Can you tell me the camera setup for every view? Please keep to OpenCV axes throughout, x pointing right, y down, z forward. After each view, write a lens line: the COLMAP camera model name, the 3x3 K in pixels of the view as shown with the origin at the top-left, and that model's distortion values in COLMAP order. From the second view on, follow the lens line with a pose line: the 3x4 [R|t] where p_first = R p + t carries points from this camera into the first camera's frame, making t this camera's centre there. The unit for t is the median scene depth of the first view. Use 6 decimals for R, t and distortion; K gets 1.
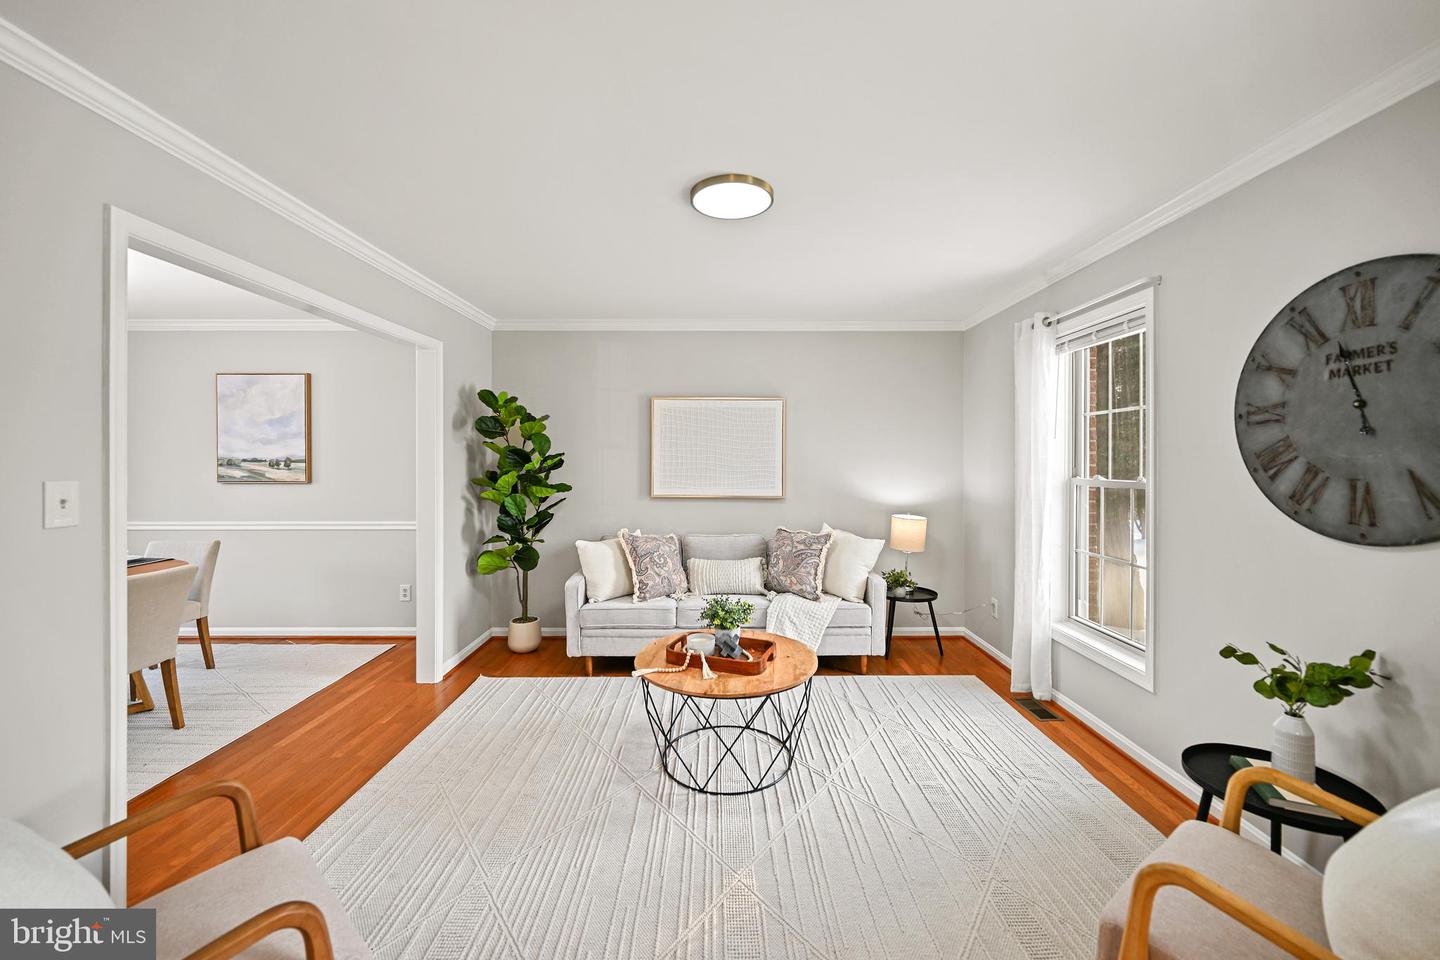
lens RADIAL K [[579.2, 0, 719.8], [0, 579.2, 443.3], [0, 0, 1]] dist [-0.000631, -0.000060]
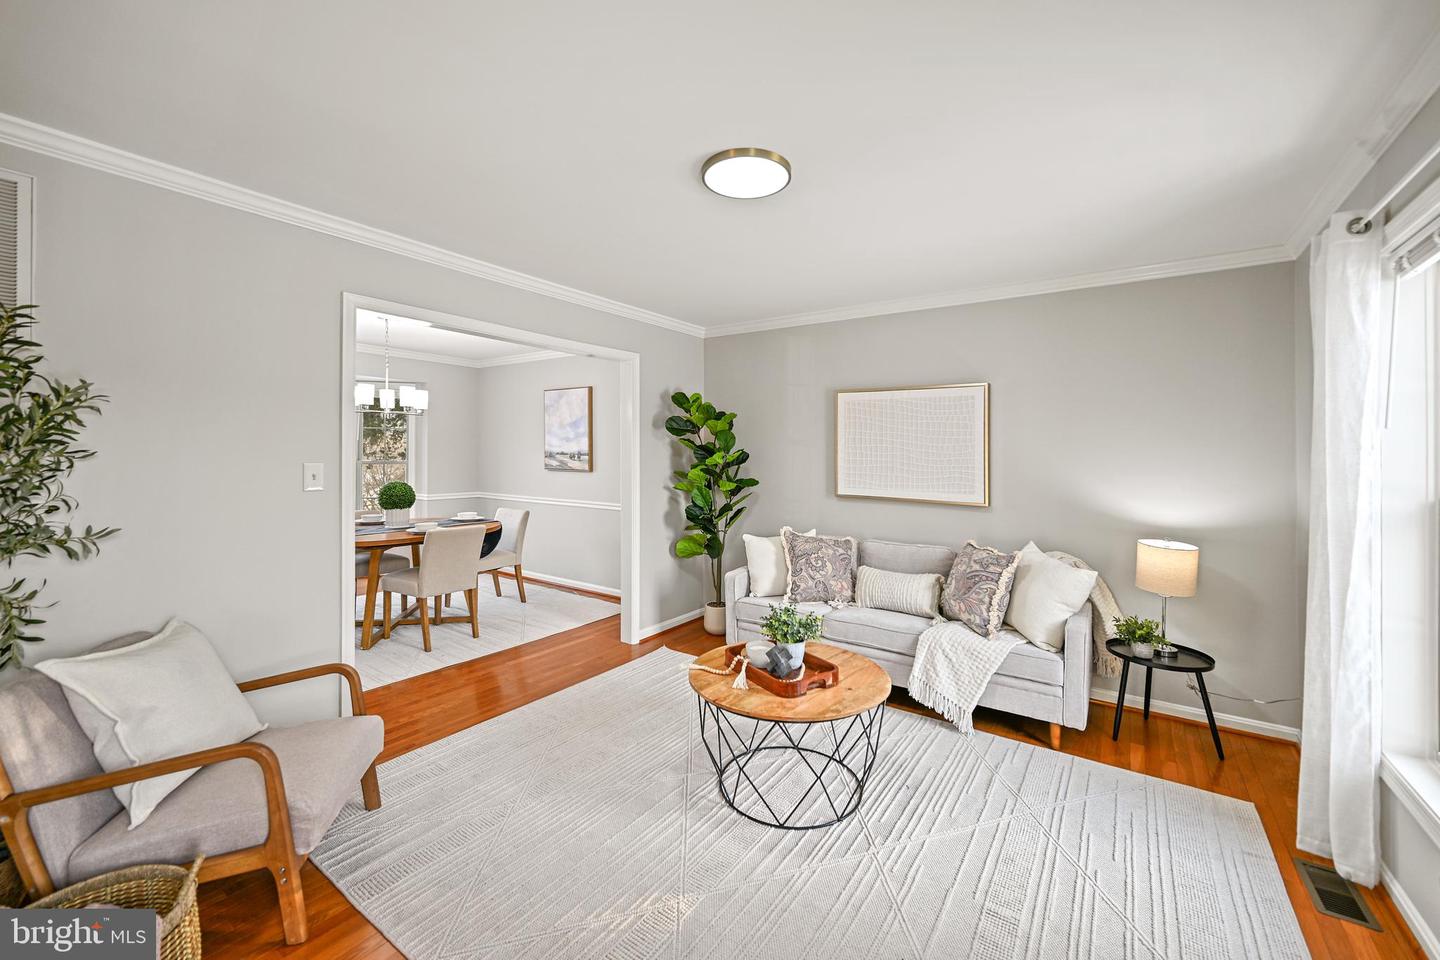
lens RADIAL K [[582.3, 0, 725.1], [0, 582.3, 436.6], [0, 0, 1]] dist [0.000090, 0.000180]
pose [[0.814120, -0.007331, -0.580650, 0.327697], [0.003144, 0.999961, -0.008216, 0.002688], [0.580688, 0.004863, 0.814111, 0.136317]]
